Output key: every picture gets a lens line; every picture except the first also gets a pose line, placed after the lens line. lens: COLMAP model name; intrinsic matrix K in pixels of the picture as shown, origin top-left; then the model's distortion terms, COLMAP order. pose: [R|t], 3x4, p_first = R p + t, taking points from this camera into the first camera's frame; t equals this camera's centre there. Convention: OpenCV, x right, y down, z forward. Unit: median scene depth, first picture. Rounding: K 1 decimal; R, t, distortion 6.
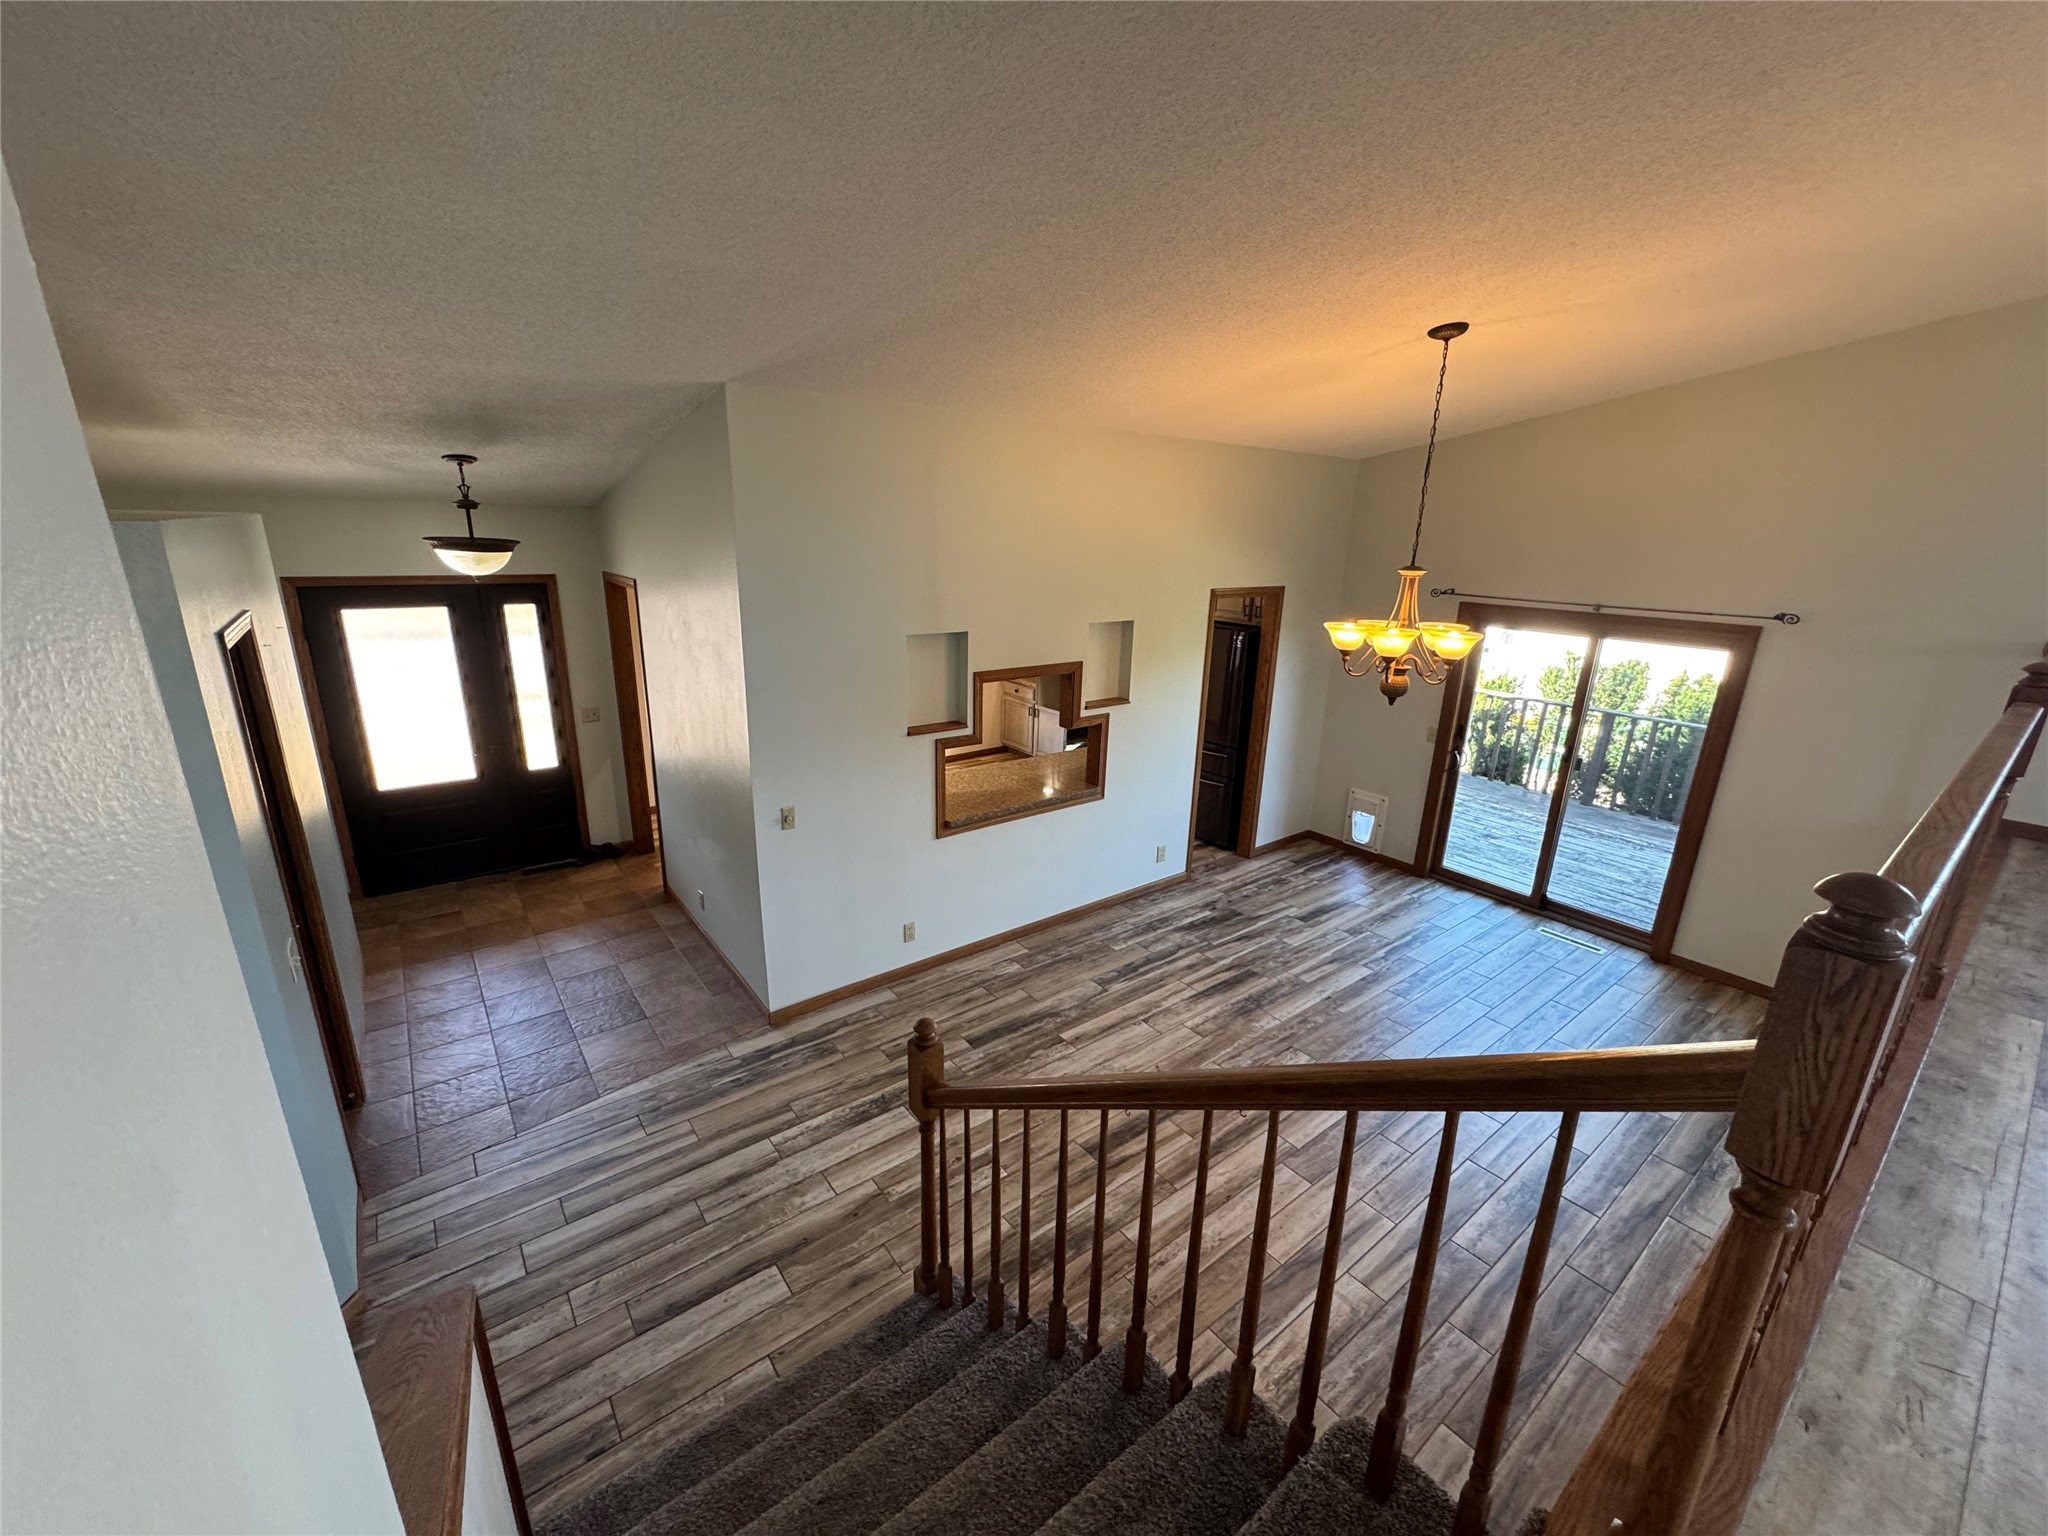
lens RADIAL K [[816.1, 0, 1024.0], [0, 816.1, 771.7], [0, 0, 1]] dist [-0.002695, 0.000540]
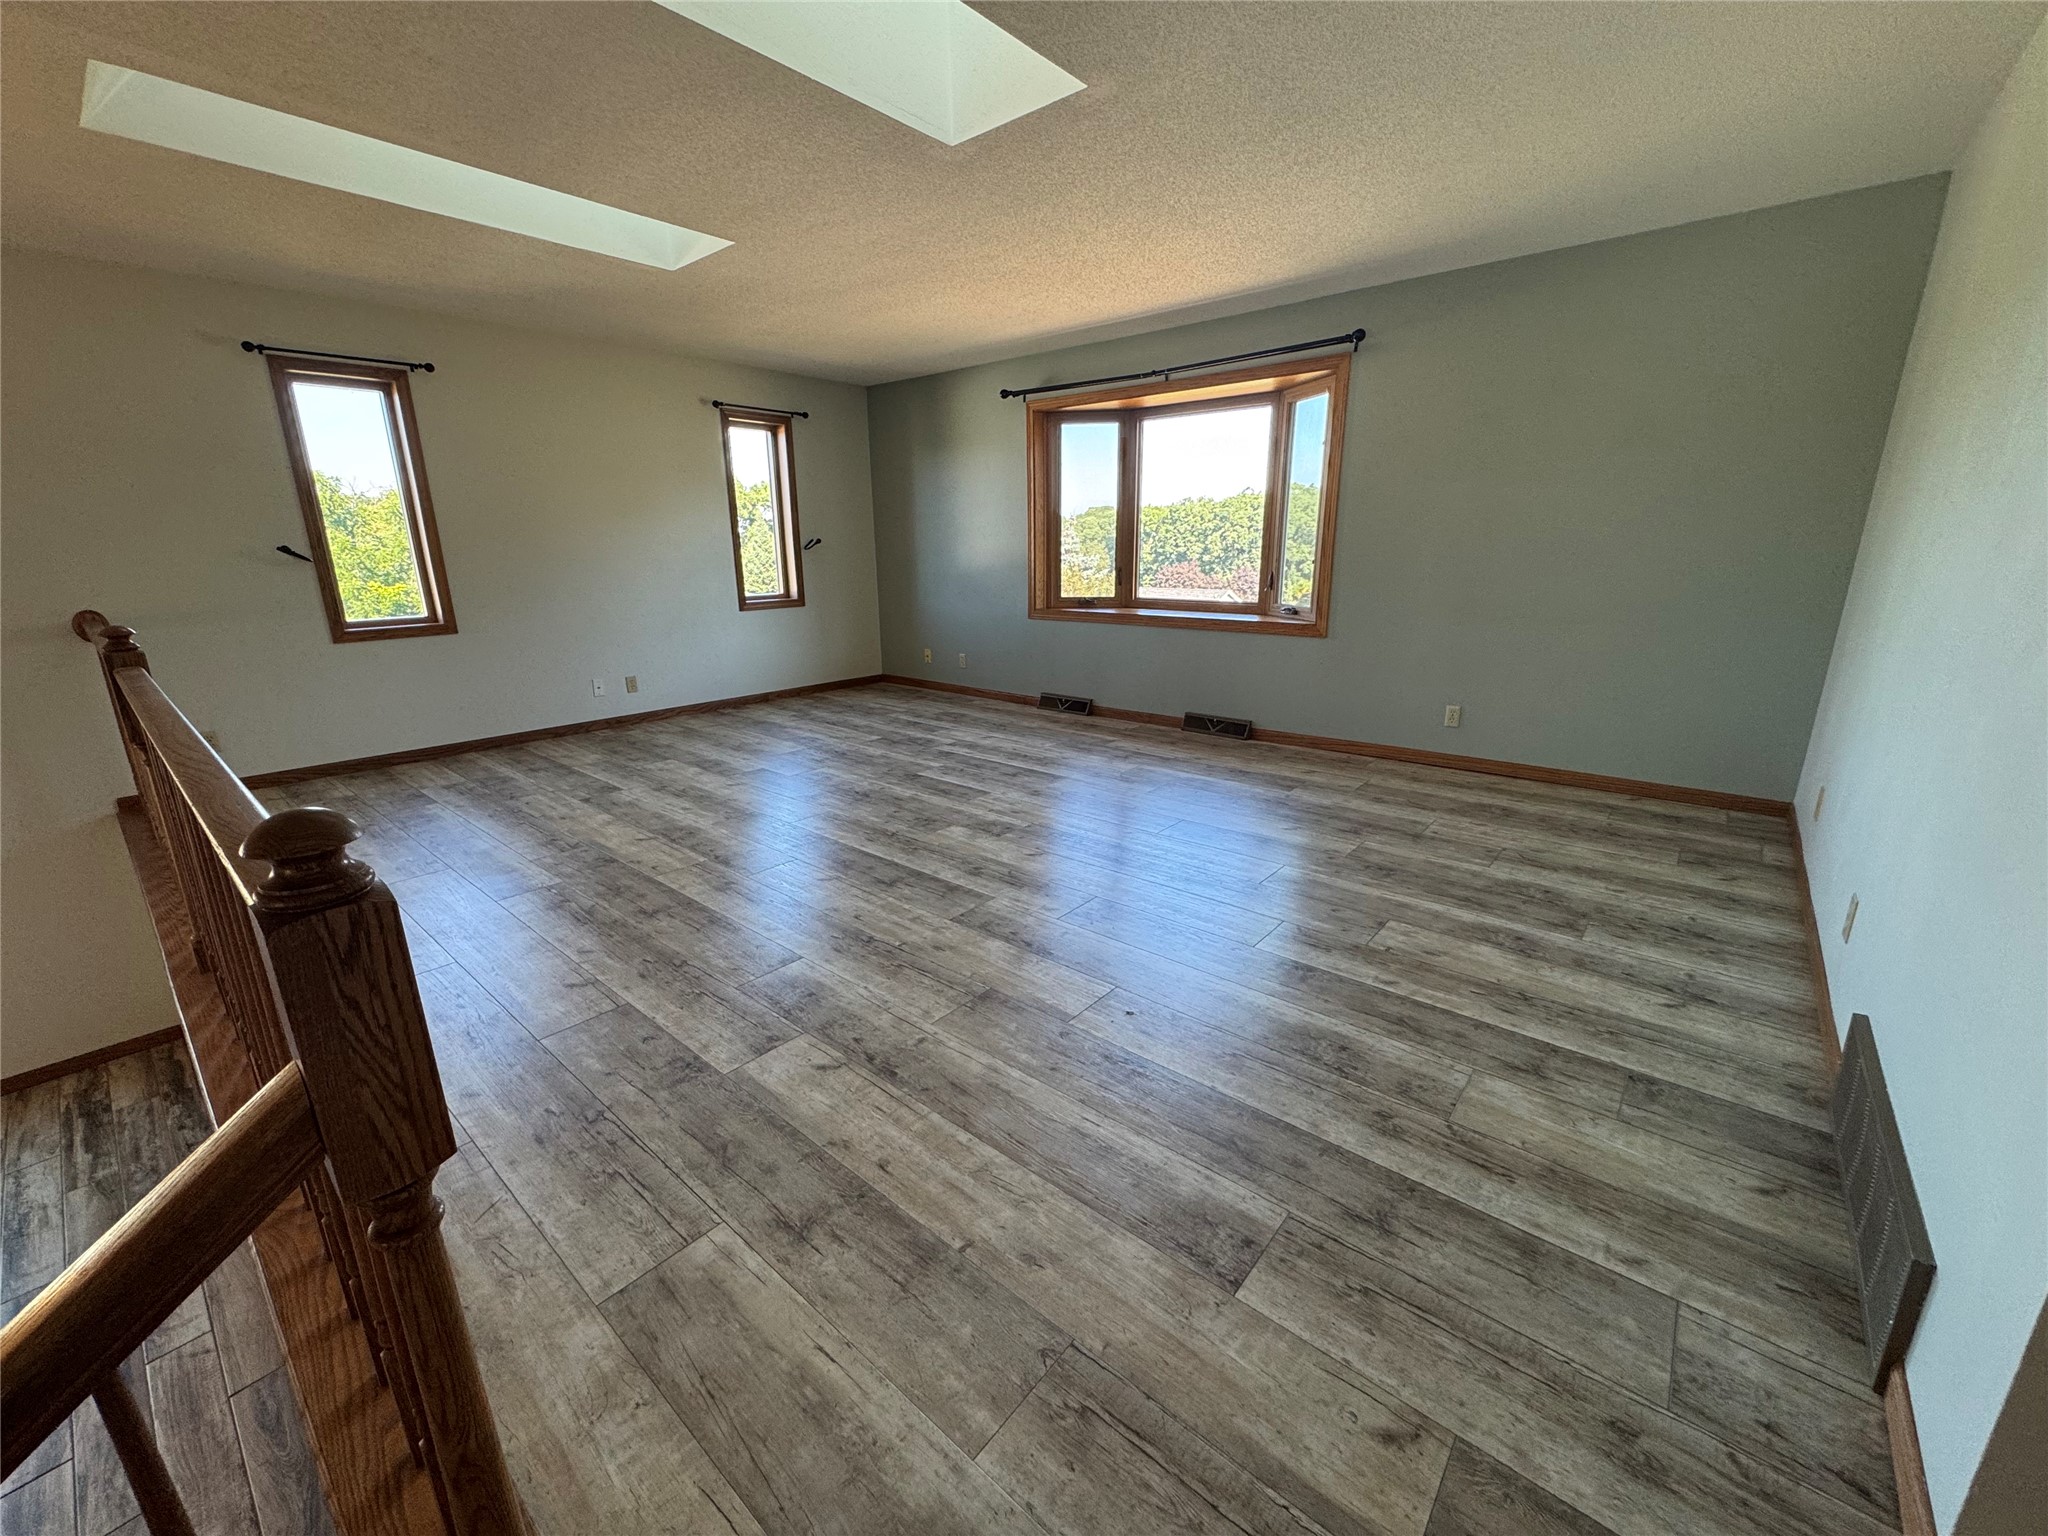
lens RADIAL K [[816.1, 0, 1022.2], [0, 816.1, 769.2], [0, 0, 1]] dist [-0.002695, 0.000540]
pose [[-0.210098, -0.281723, 0.936211, 0.024721], [0.288230, 0.897177, 0.334659, 0.004902], [-0.934228, 0.340155, -0.107294, 0.066338]]
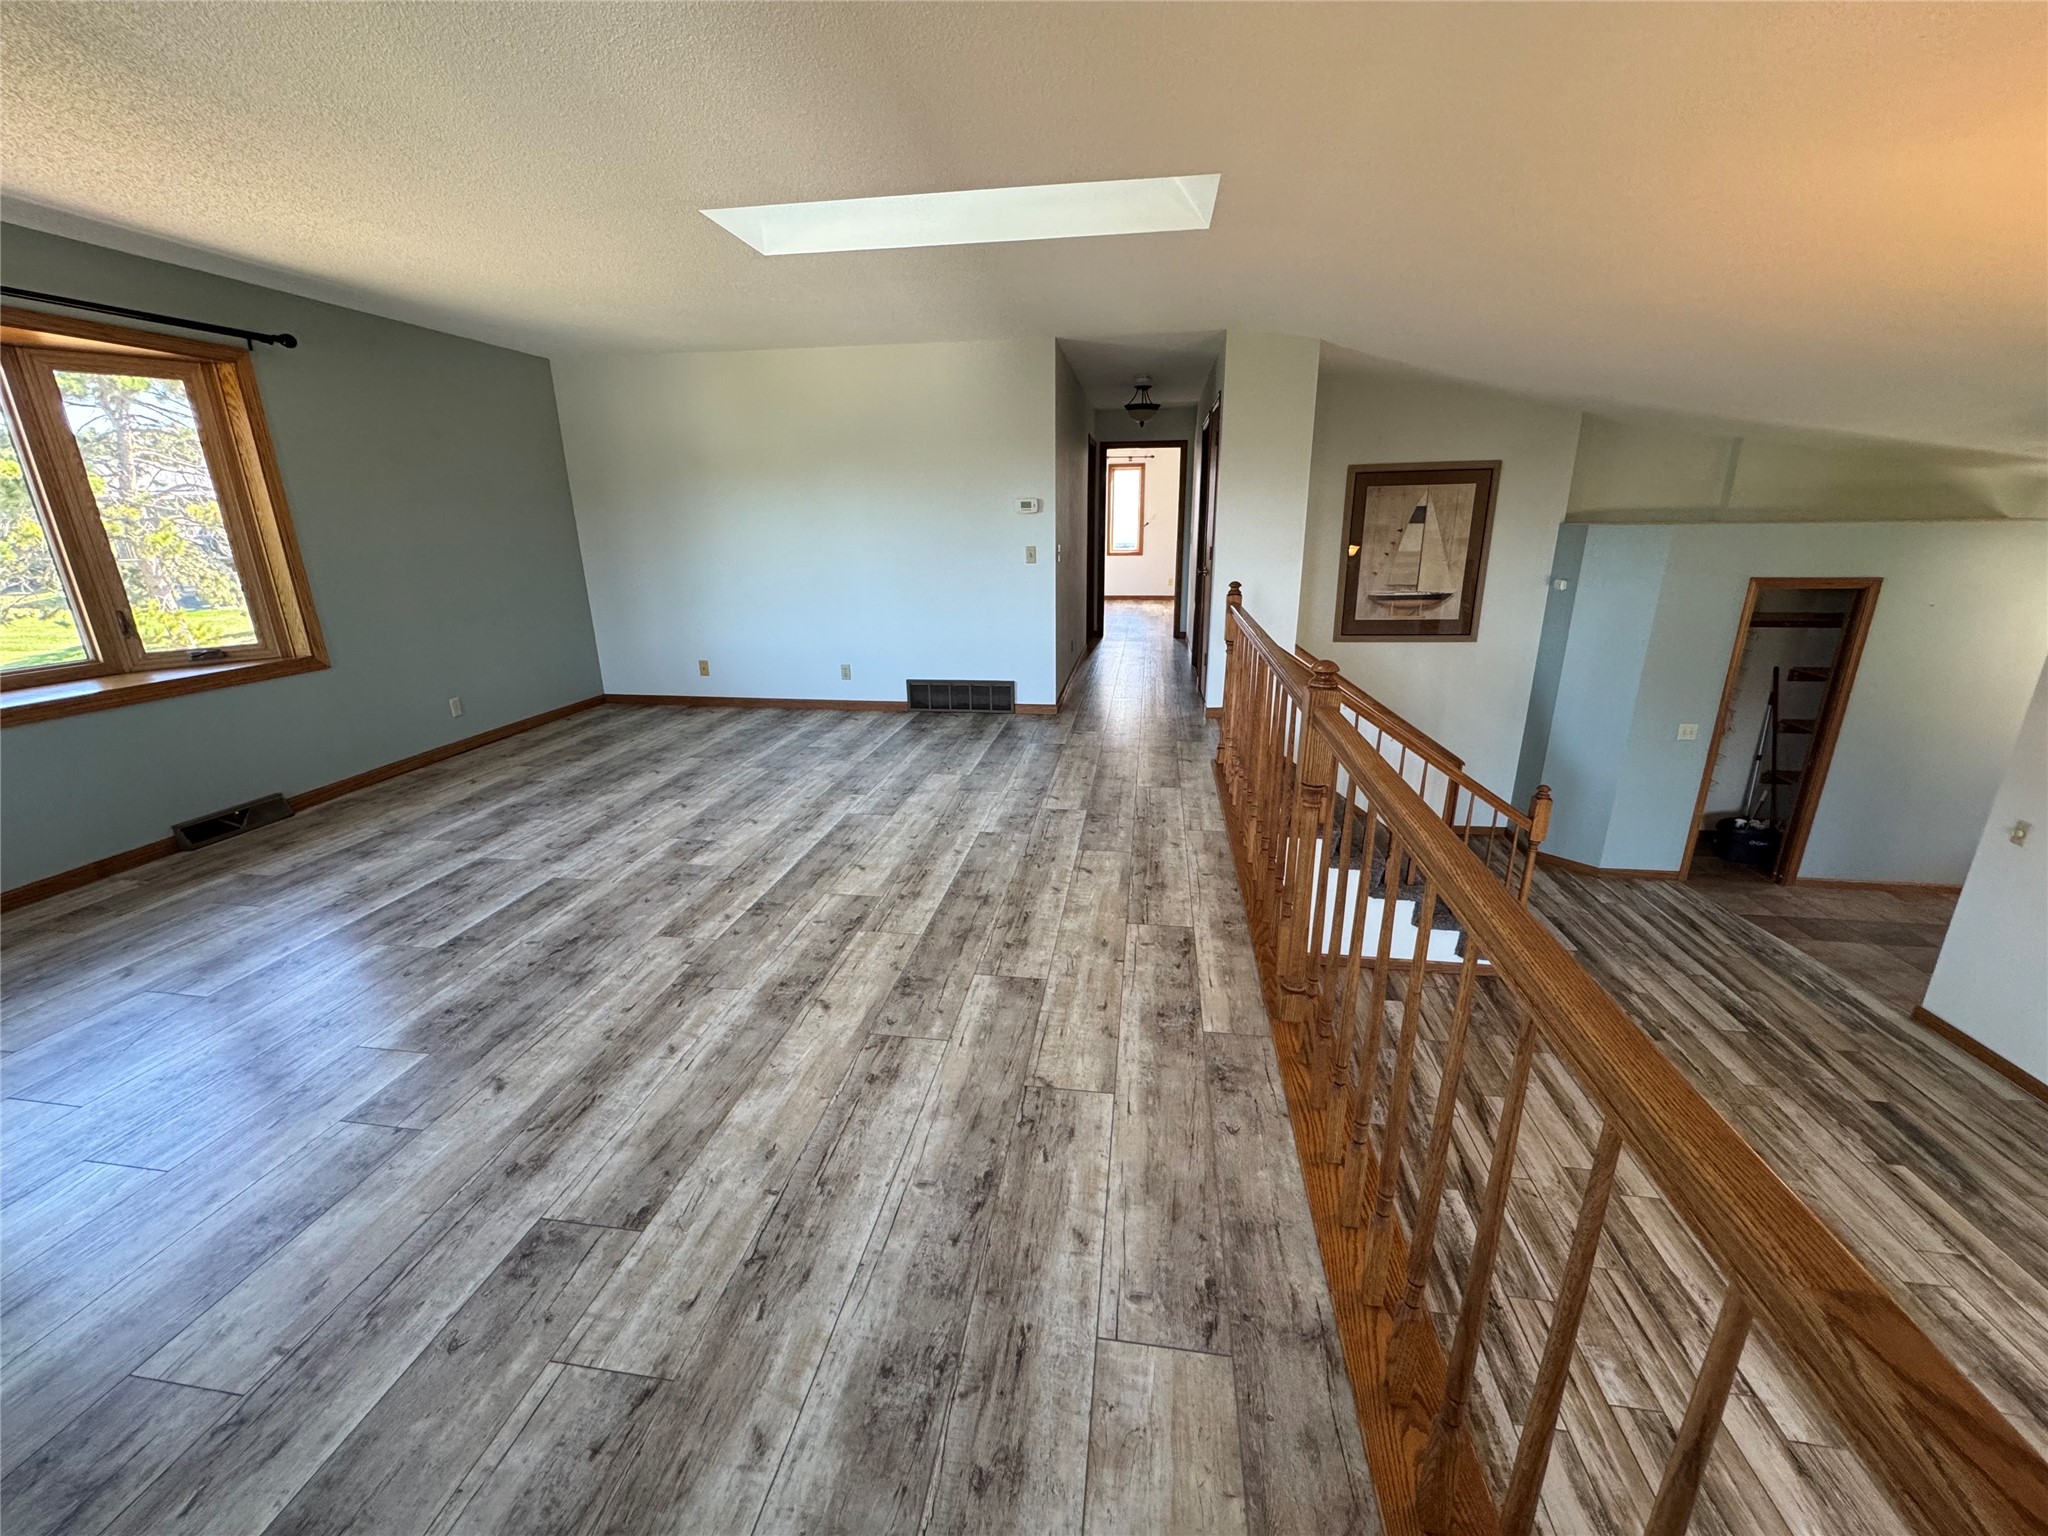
lens RADIAL K [[816.1, 0, 1023.7], [0, 816.1, 766.6], [0, 0, 1]] dist [-0.002695, 0.000540]
pose [[-0.720772, 0.189660, -0.666720, 1.073570], [-0.205145, 0.860387, 0.466529, -0.196660], [0.662120, 0.473036, -0.581235, 0.685447]]
